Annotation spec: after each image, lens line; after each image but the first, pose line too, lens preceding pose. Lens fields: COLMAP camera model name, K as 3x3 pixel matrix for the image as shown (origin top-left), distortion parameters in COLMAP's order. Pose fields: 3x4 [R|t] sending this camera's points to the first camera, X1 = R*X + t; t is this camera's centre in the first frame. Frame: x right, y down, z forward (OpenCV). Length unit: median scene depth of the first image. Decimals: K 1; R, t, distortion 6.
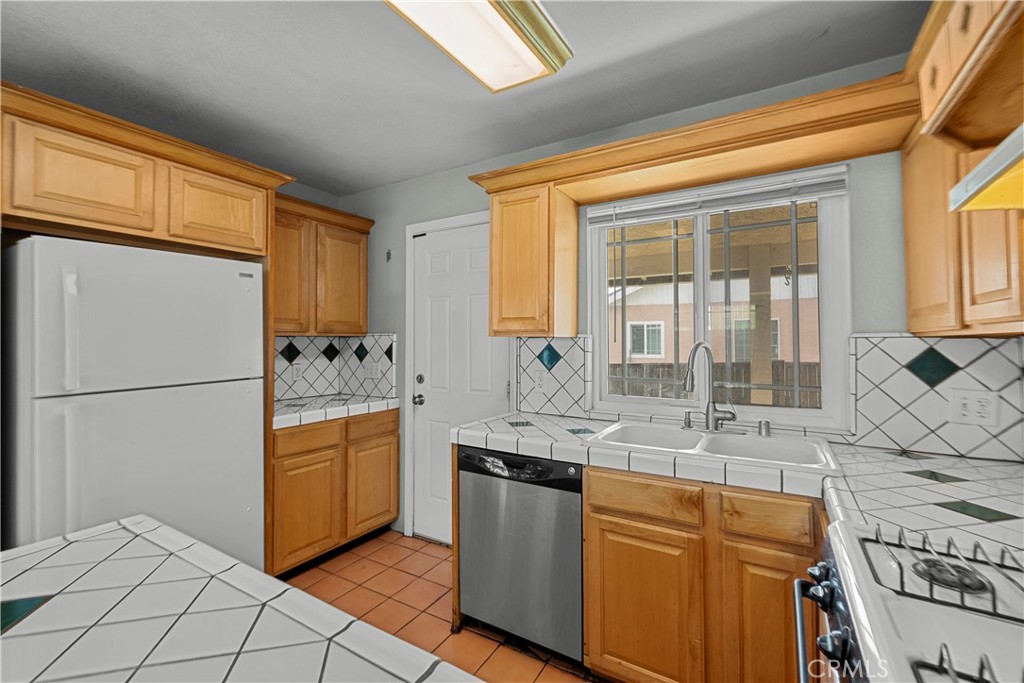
lens RADIAL K [[447.1, 0, 506.5], [0, 447.1, 329.7], [0, 0, 1]] dist [0.000583, 0.000045]
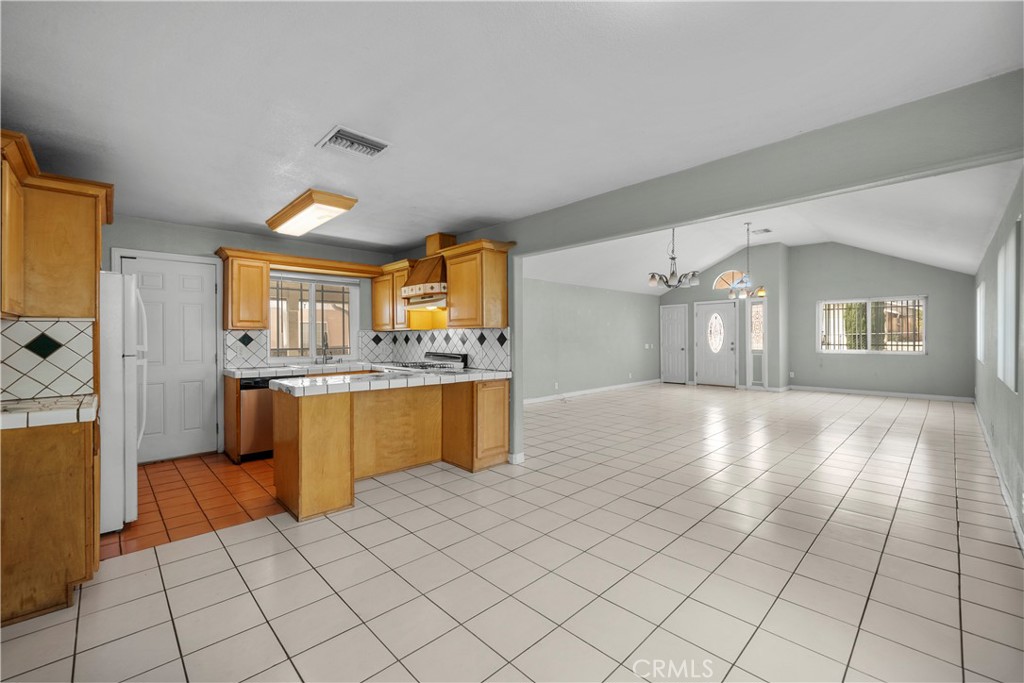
lens RADIAL K [[420.1, 0, 505.9], [0, 420.1, 338.5], [0, 0, 1]] dist [-0.001064, 0.000014]
pose [[0.260252, -0.000846, 0.965540, -1.487732], [-0.016782, 0.999845, 0.005400, 0.025900], [-0.965395, -0.017609, 0.260197, -0.655737]]
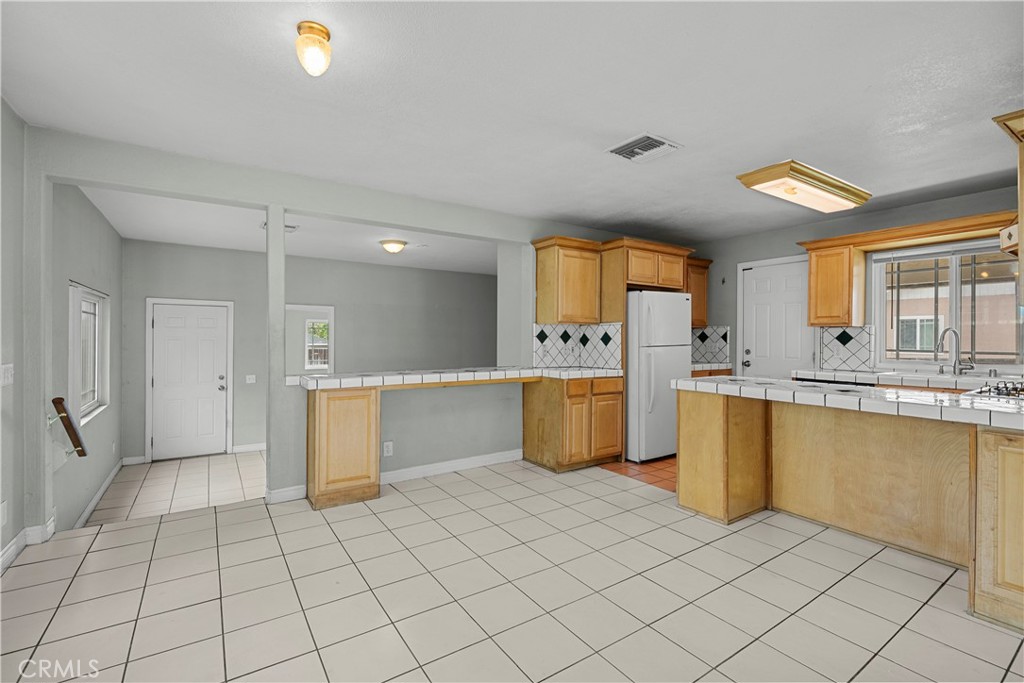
lens RADIAL K [[454.1, 0, 510.5], [0, 454.1, 336.1], [0, 0, 1]] dist [0.002982, 0.000221]
pose [[0.908451, 0.004723, -0.417965, -0.369680], [0.003487, 0.999816, 0.018877, 0.015498], [0.417978, -0.018606, 0.908267, -1.253363]]
